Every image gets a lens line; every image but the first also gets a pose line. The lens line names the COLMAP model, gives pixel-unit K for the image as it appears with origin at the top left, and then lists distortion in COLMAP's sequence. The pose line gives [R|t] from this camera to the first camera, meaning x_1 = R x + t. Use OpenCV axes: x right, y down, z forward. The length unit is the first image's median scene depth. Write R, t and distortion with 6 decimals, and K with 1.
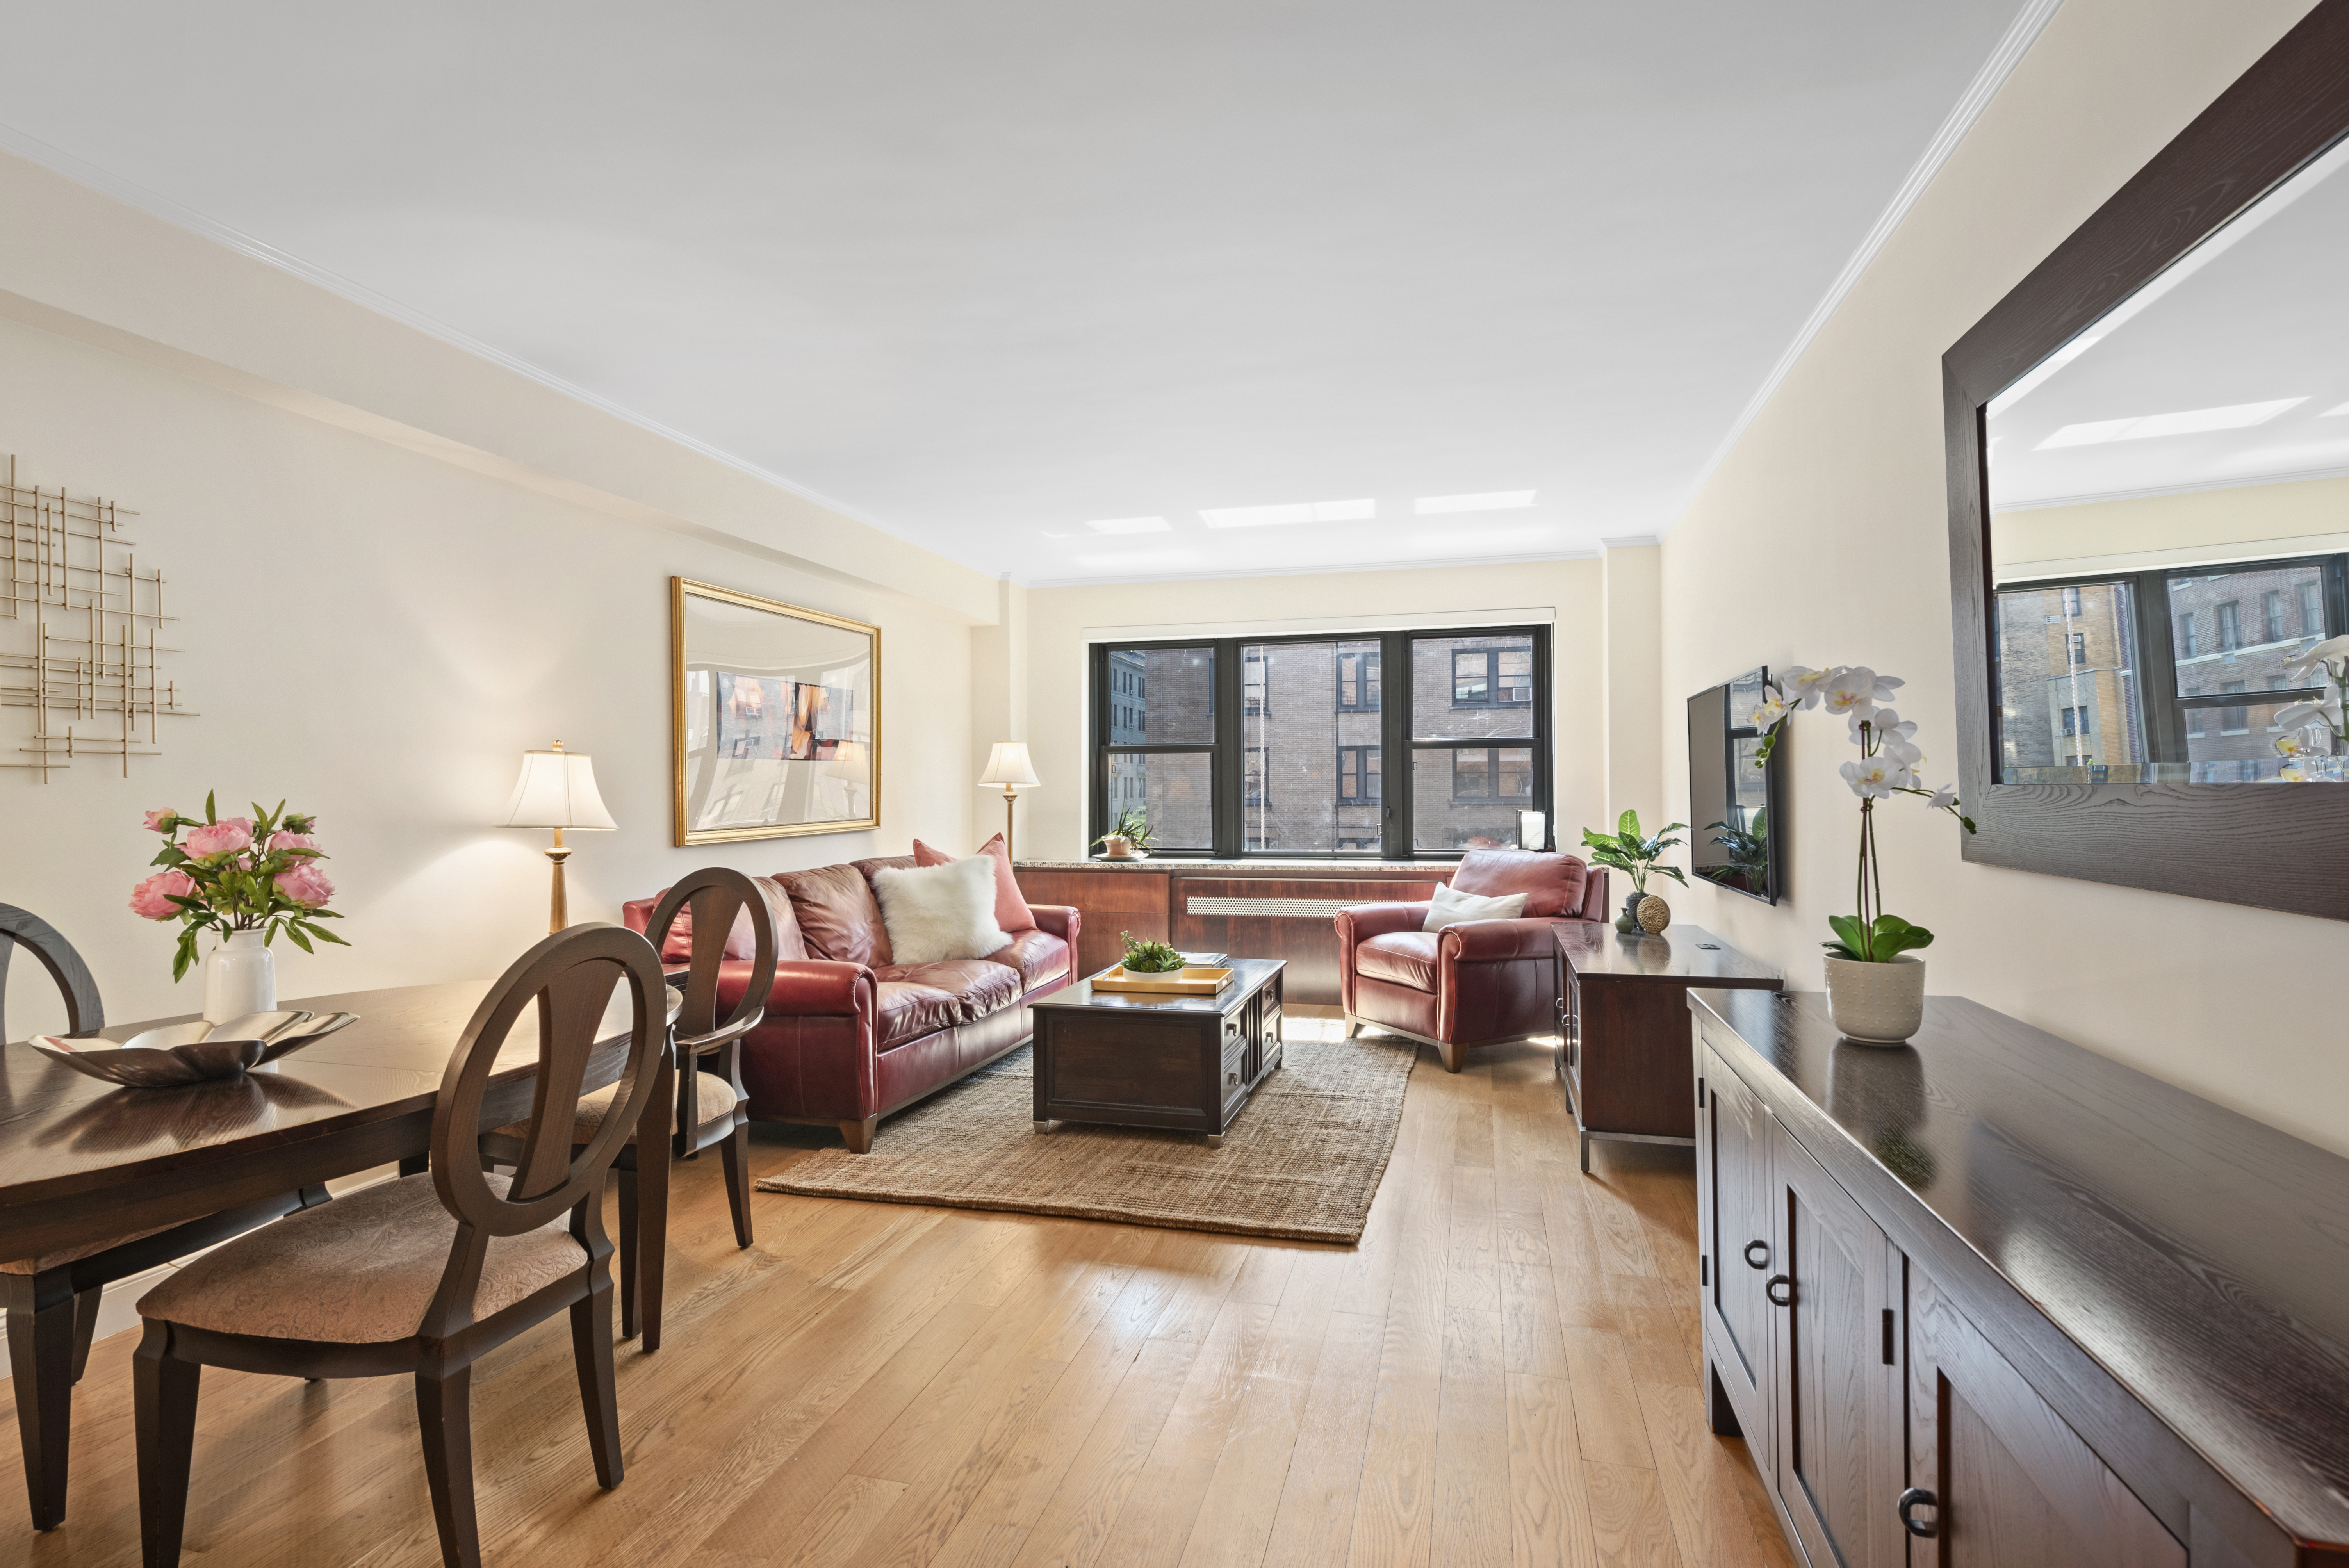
lens RADIAL K [[1150.3, 0, 1181.4], [0, 1150.3, 781.3], [0, 0, 1]] dist [0.003544, 0.000207]
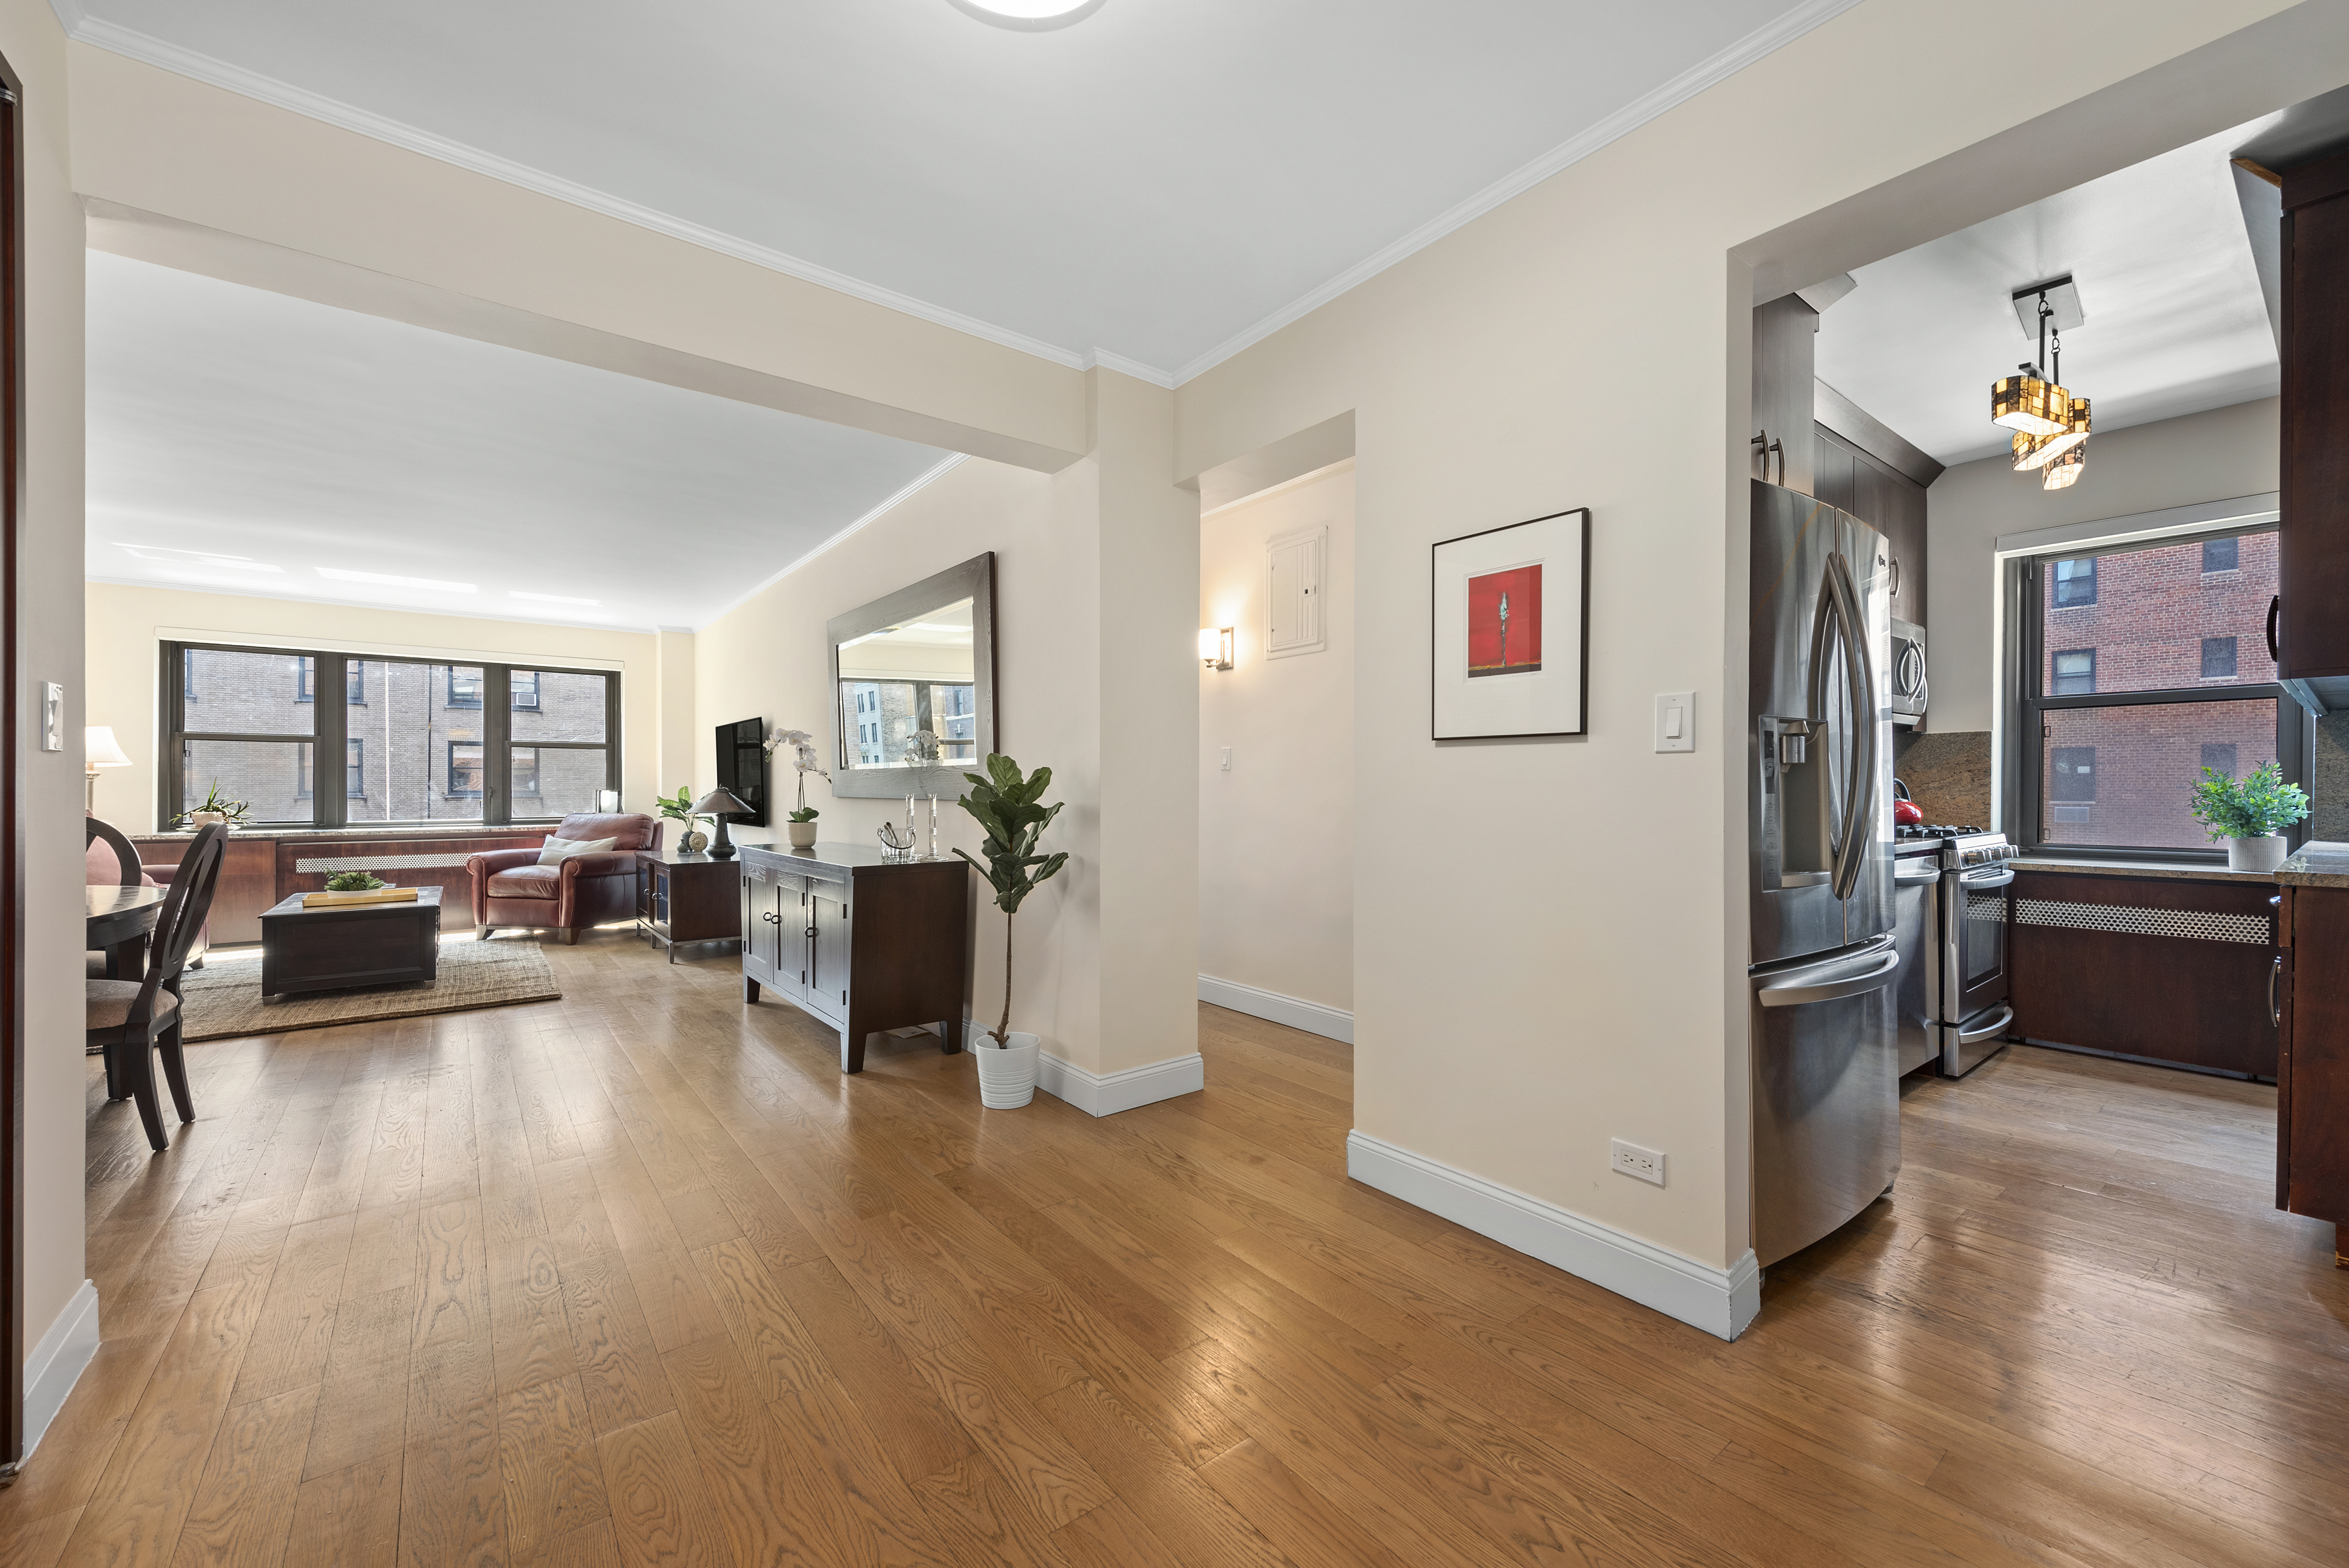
lens RADIAL K [[930.9, 0, 1181.7], [0, 930.9, 799.0], [0, 0, 1]] dist [0.000572, 0.000208]
pose [[0.608750, -0.003440, 0.793354, -0.269582], [-0.012139, 0.999833, 0.013650, 0.013775], [-0.793269, -0.017940, 0.608607, -0.468979]]
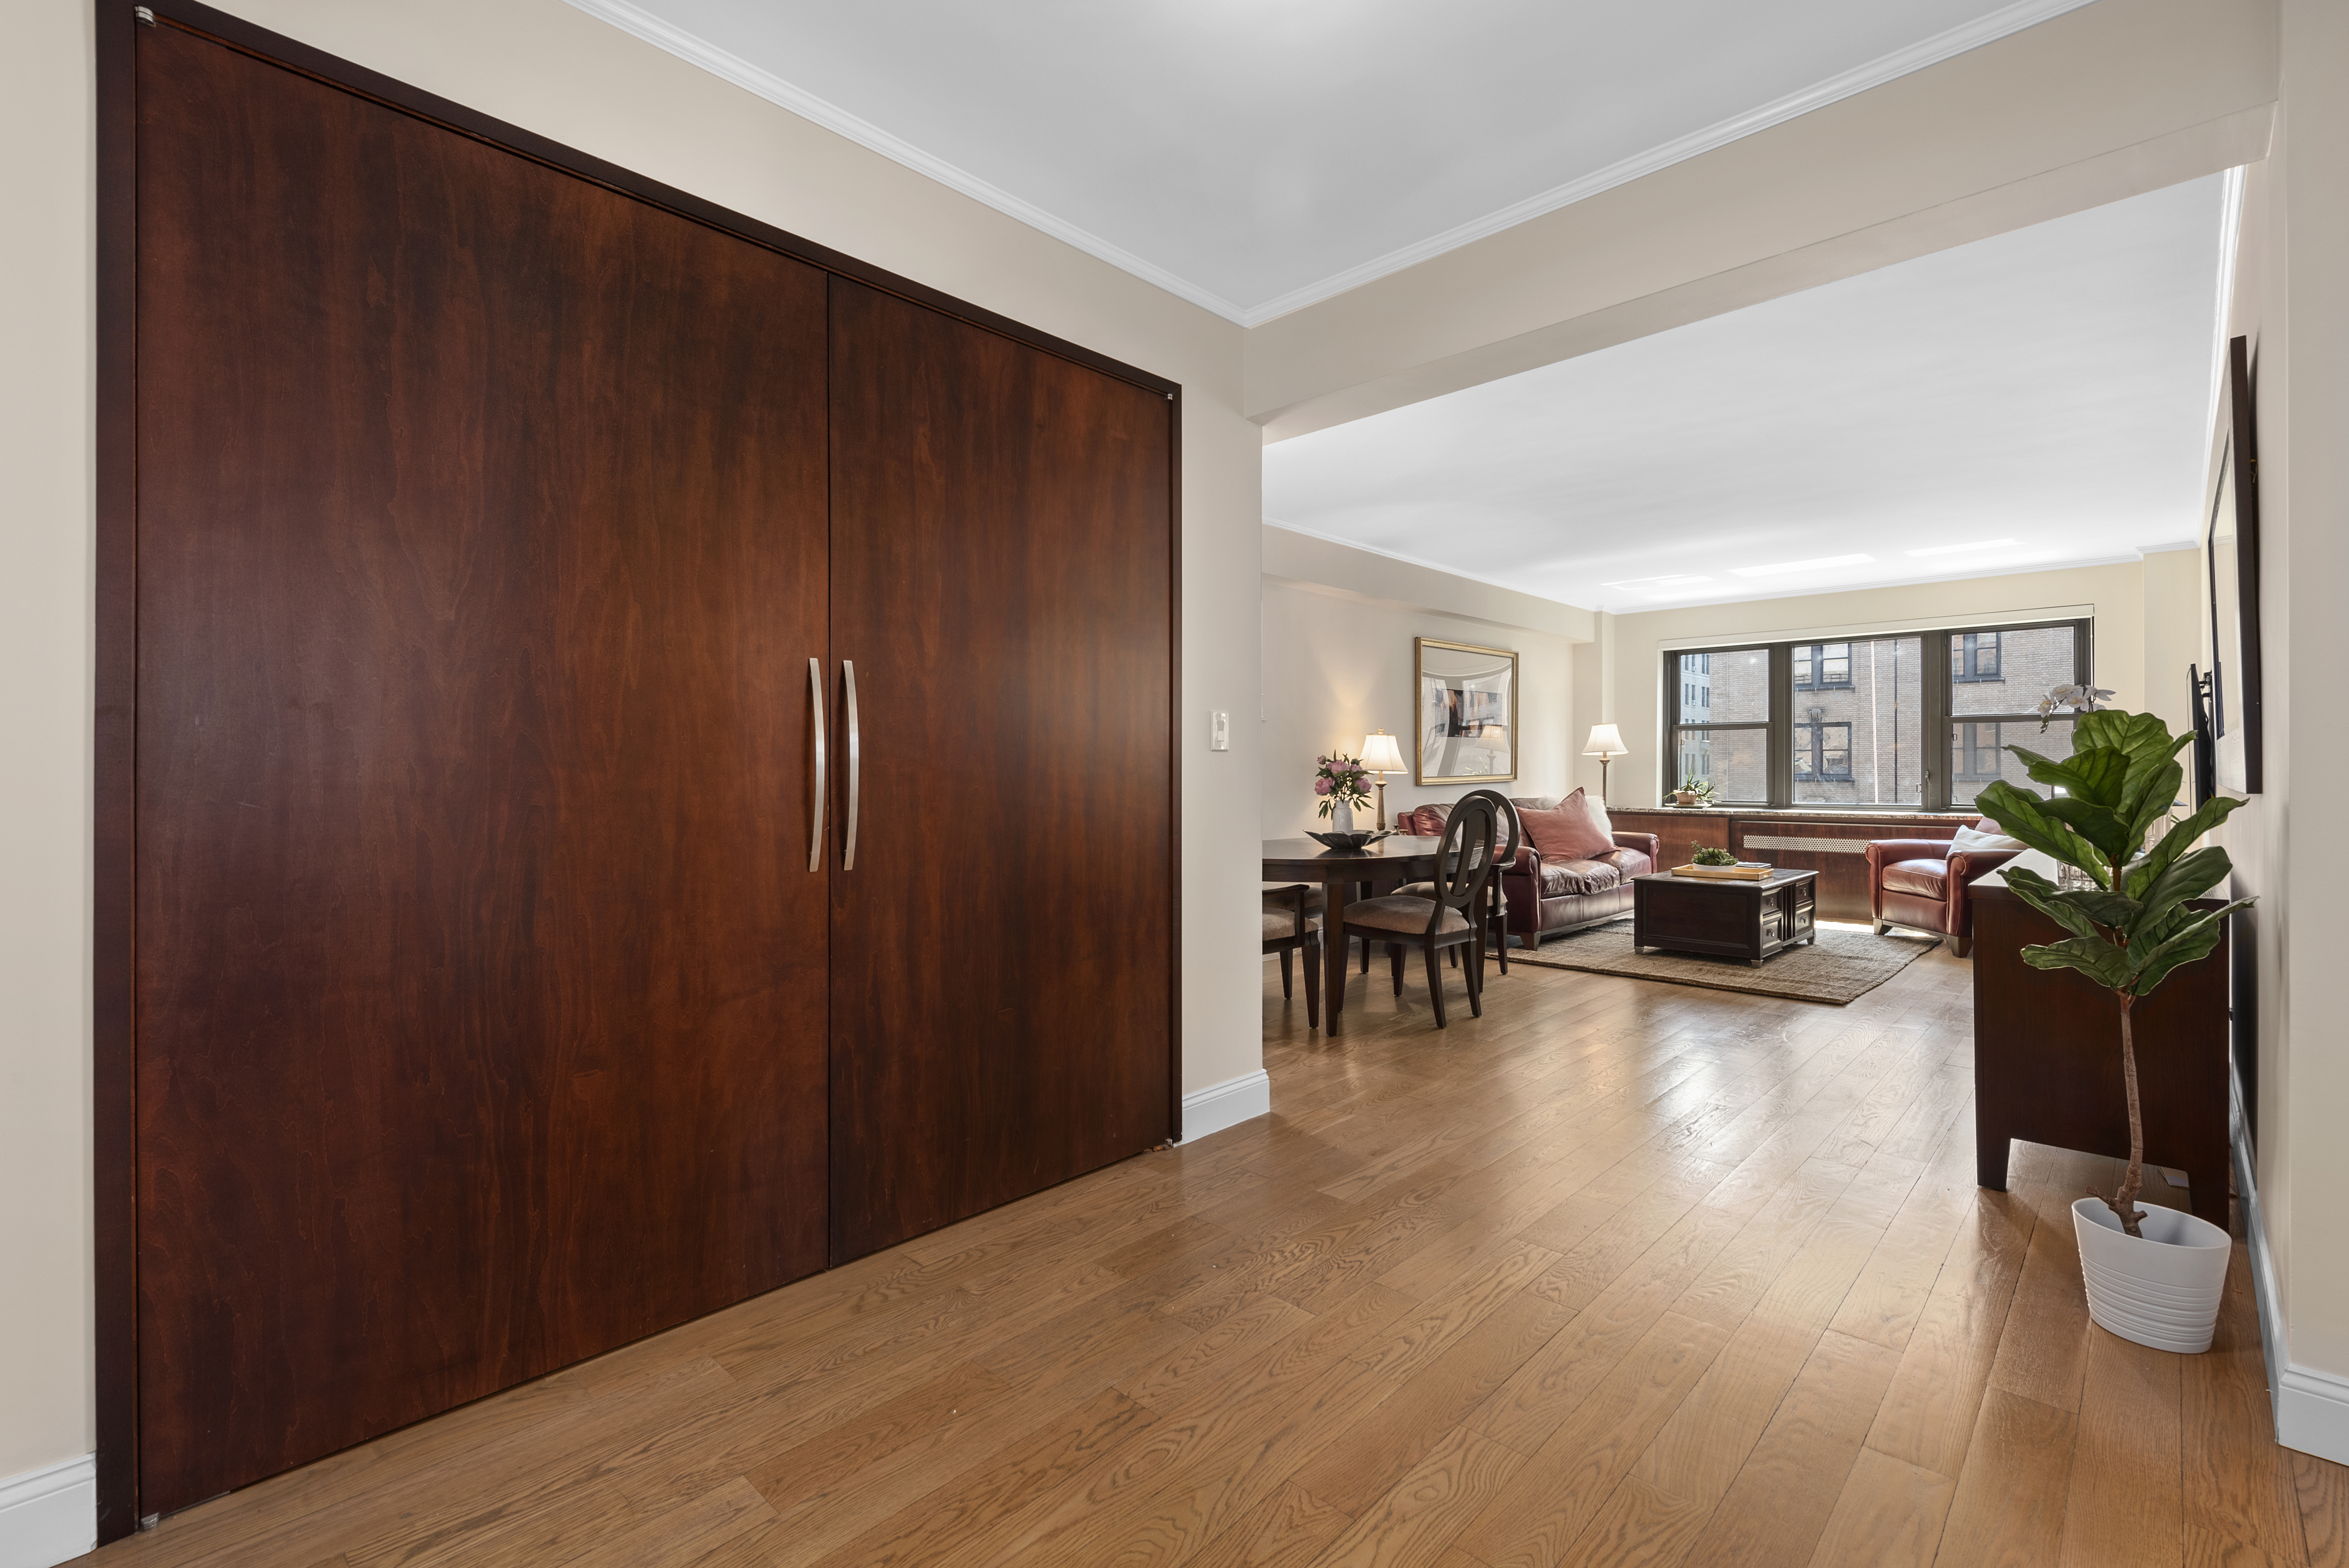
lens RADIAL K [[1037.9, 0, 1173.3], [0, 1037.9, 771.6], [0, 0, 1]] dist [0.012373, -0.000162]
pose [[0.874162, 0.004178, -0.485616, 0.017242], [0.002098, 0.999921, 0.012380, 0.010697], [0.485629, -0.011841, 0.874085, -0.521249]]
